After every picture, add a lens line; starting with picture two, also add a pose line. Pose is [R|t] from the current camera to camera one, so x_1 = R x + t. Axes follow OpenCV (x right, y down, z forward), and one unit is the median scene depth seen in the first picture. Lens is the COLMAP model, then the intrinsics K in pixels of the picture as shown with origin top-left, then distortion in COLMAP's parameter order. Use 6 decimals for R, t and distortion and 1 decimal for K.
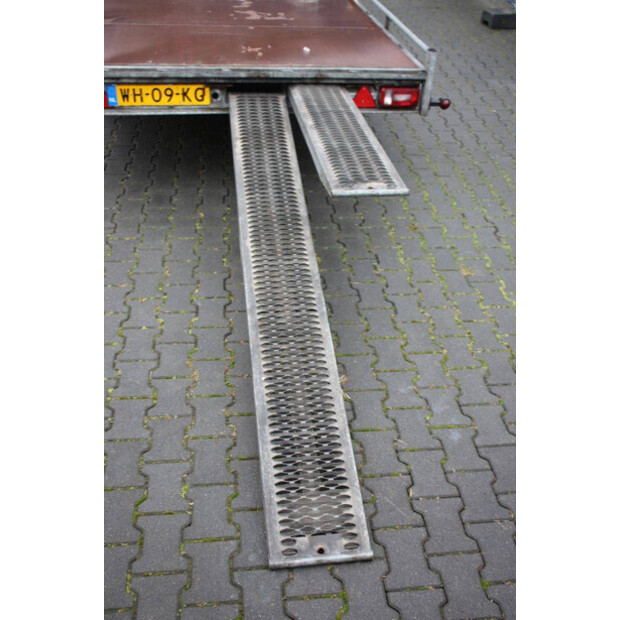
lens RADIAL K [[656.2, 0, 310.0], [0, 656.2, 310.0], [0, 0, 1]] dist [-0.016574, 0.001942]
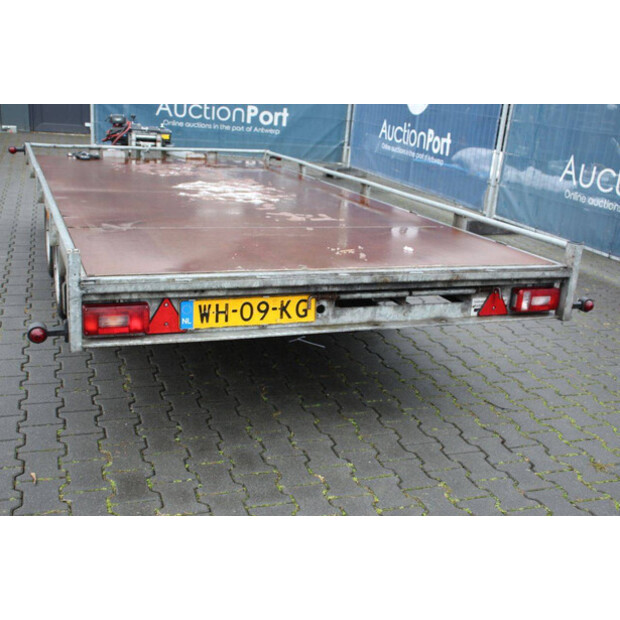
lens RADIAL K [[730.7, 0, 310.0], [0, 730.7, 310.0], [0, 0, 1]] dist [-0.009692, 0.052851]
pose [[0.975124, -0.049080, 0.216157, -0.334457], [0.116228, 0.943580, -0.310076, -0.076255], [-0.188743, 0.327486, 0.925812, 0.252029]]
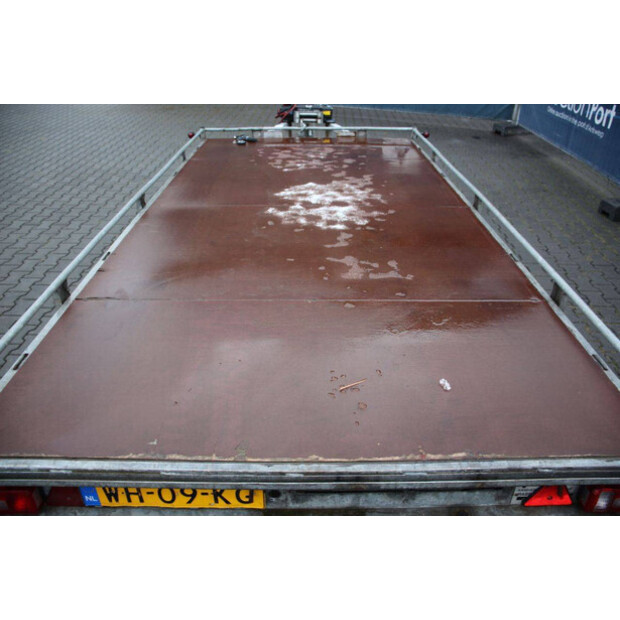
lens RADIAL K [[502.8, 0, 310.0], [0, 502.8, 310.0], [0, 0, 1]] dist [-0.169981, 0.141063]
pose [[0.987488, 0.040233, -0.152477, -0.061243], [-0.055375, 0.993801, -0.096404, -0.442773], [0.147653, 0.103641, 0.983594, 0.597890]]
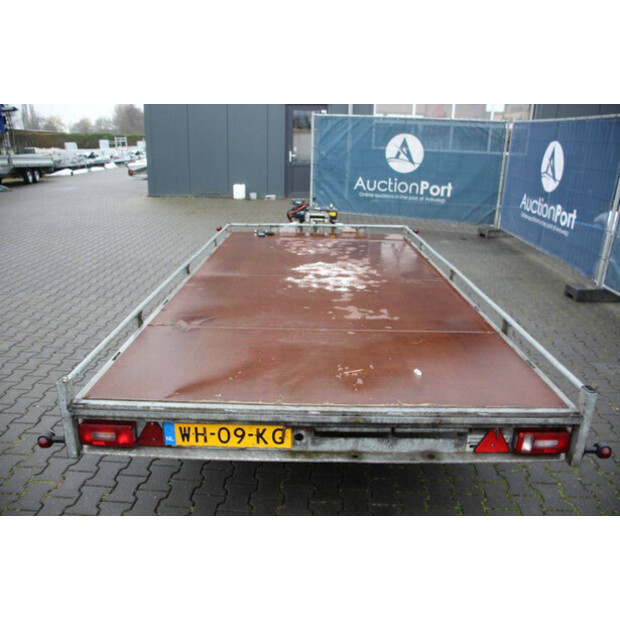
lens RADIAL K [[502.8, 0, 310.0], [0, 502.8, 310.0], [0, 0, 1]] dist [-0.169981, 0.141063]
pose [[0.986284, 0.020802, -0.163740, -0.039736], [-0.070978, 0.949072, -0.306960, -0.292834], [0.149016, 0.314371, 0.937531, 0.411098]]
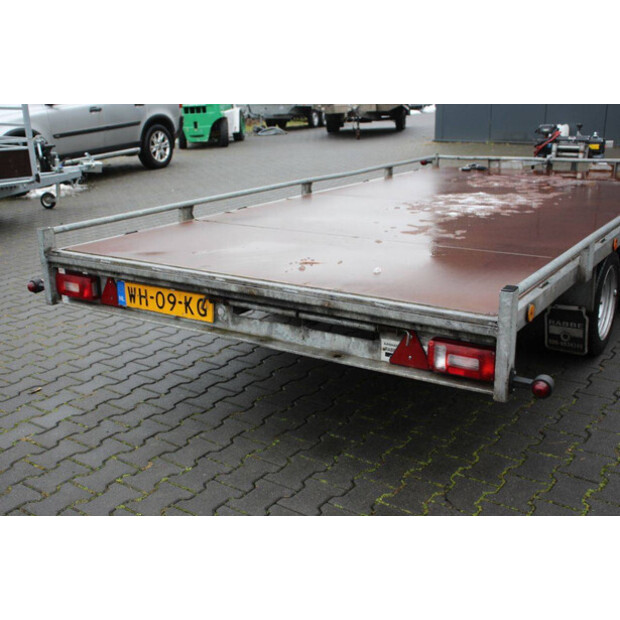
lens RADIAL K [[730.7, 0, 310.0], [0, 730.7, 310.0], [0, 0, 1]] dist [-0.009692, 0.052851]
pose [[0.736670, 0.131196, -0.663404, 0.470655], [-0.351858, 0.912116, -0.210335, -0.195072], [0.577506, 0.388372, 0.718091, 0.476572]]
